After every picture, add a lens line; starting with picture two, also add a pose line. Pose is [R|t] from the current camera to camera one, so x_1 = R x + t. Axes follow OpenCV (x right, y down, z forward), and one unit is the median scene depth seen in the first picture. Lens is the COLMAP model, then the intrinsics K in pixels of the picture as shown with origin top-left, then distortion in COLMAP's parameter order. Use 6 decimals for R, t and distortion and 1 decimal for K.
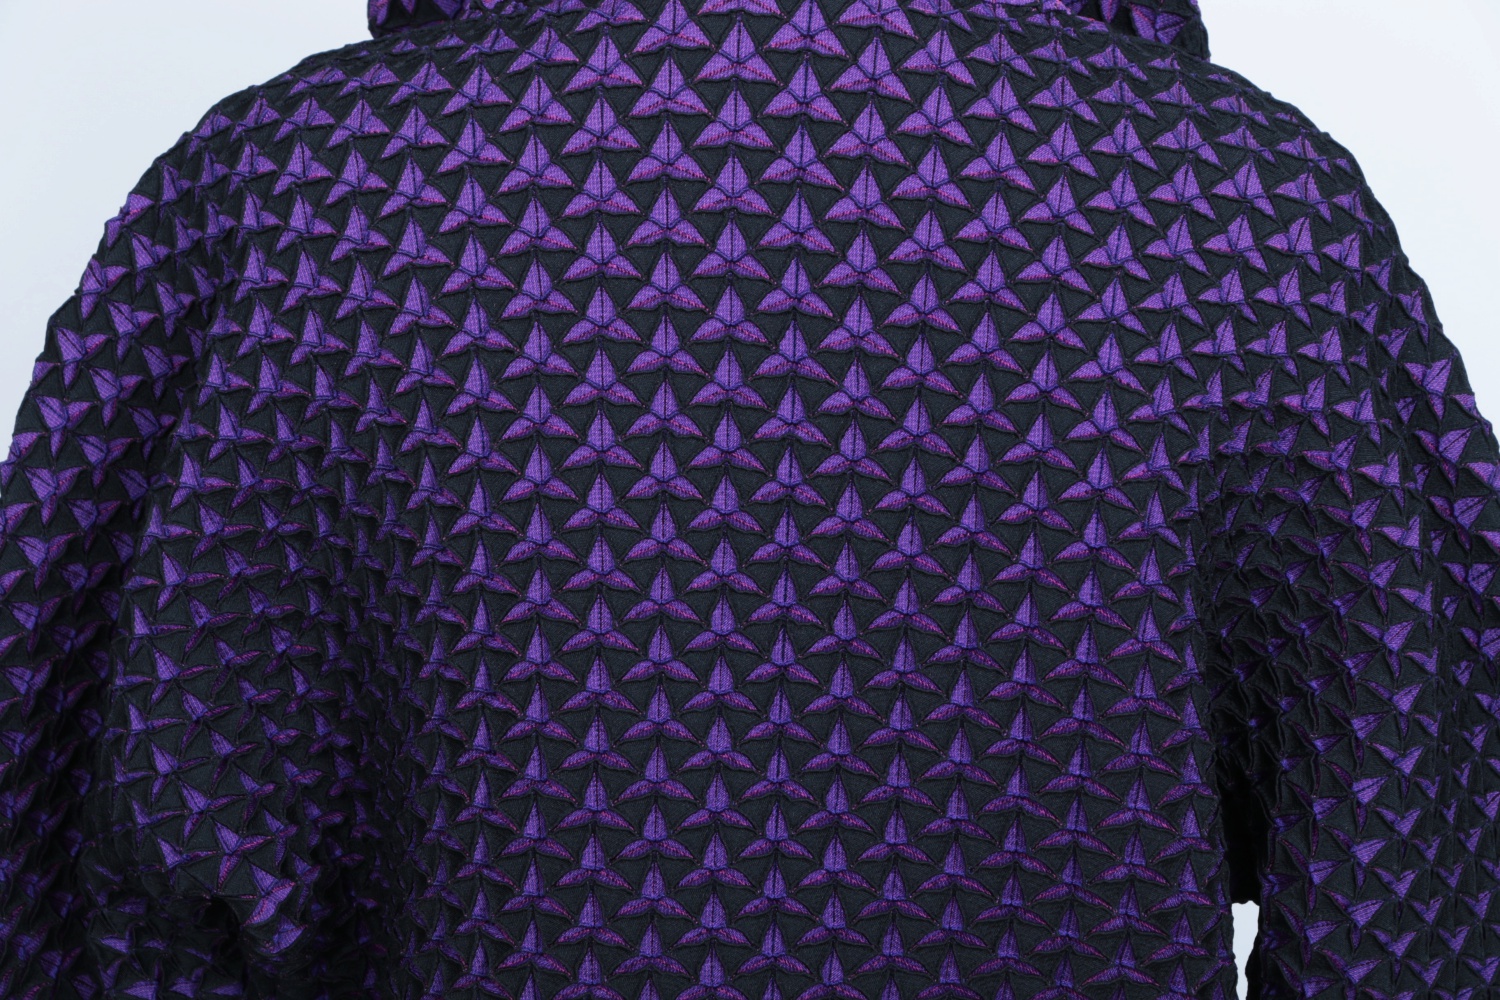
lens RADIAL K [[5485.0, 0, 748.3], [0, 5485.0, 497.2], [0, 0, 1]] dist [0.808202, 0.000000]
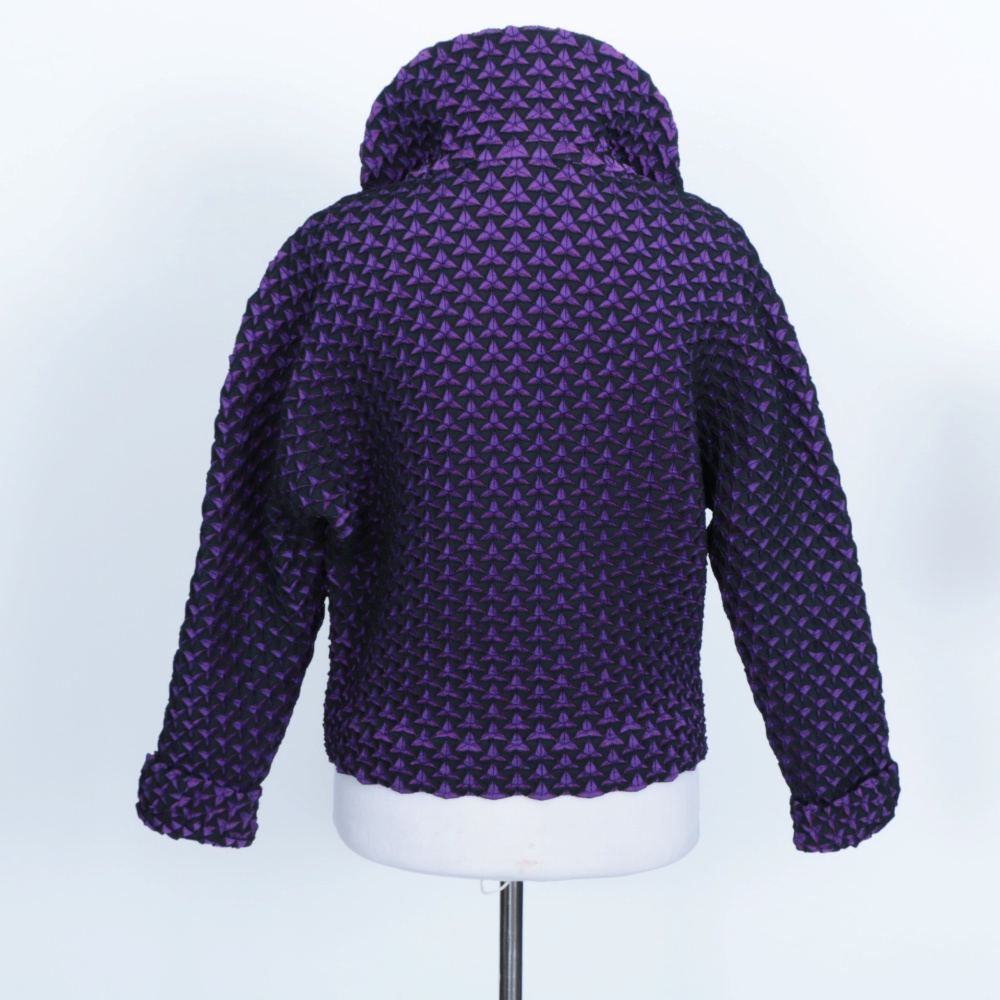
lens RADIAL K [[2543.9, 0, 500.5], [0, 2543.9, 501.3], [0, 0, 1]] dist [0.100862, 0.000000]
pose [[0.997740, -0.028026, 0.061070, -0.087813], [0.025105, 0.998528, 0.048086, 0.008613], [-0.062327, -0.046444, 0.996975, -0.223621]]
